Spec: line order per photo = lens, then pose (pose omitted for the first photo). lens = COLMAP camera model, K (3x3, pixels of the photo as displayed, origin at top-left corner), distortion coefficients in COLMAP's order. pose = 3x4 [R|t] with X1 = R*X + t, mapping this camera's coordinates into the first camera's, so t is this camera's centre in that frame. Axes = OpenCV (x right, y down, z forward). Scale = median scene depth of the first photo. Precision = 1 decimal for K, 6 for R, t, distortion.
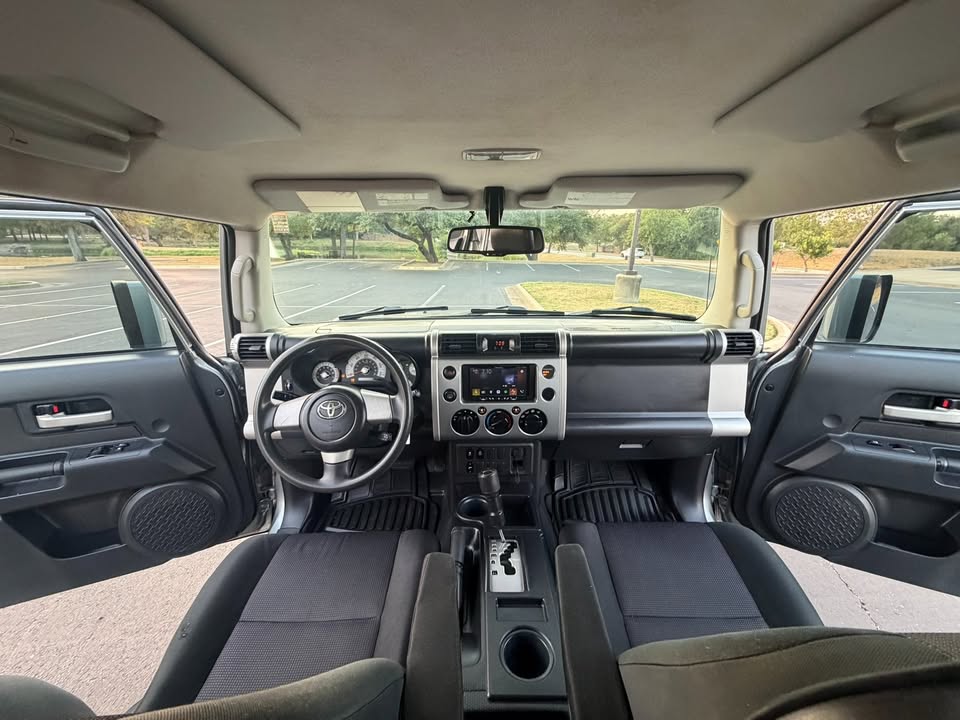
lens RADIAL K [[381.8, 0, 477.2], [0, 381.8, 359.6], [0, 0, 1]] dist [-0.000621, -0.000113]
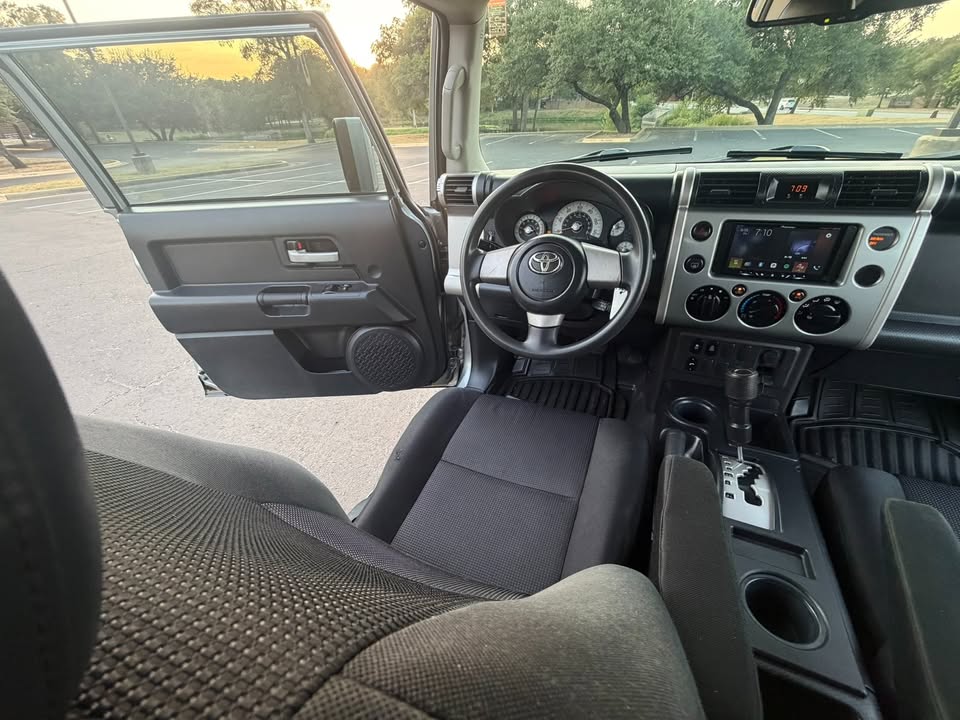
lens RADIAL K [[381.8, 0, 477.2], [0, 381.8, 359.6], [0, 0, 1]] dist [-0.000621, -0.000113]
pose [[0.909536, 0.181301, -0.373997, -0.142026], [-0.071062, 0.954428, 0.289856, 0.085069], [0.409505, -0.237058, 0.880971, 0.137986]]
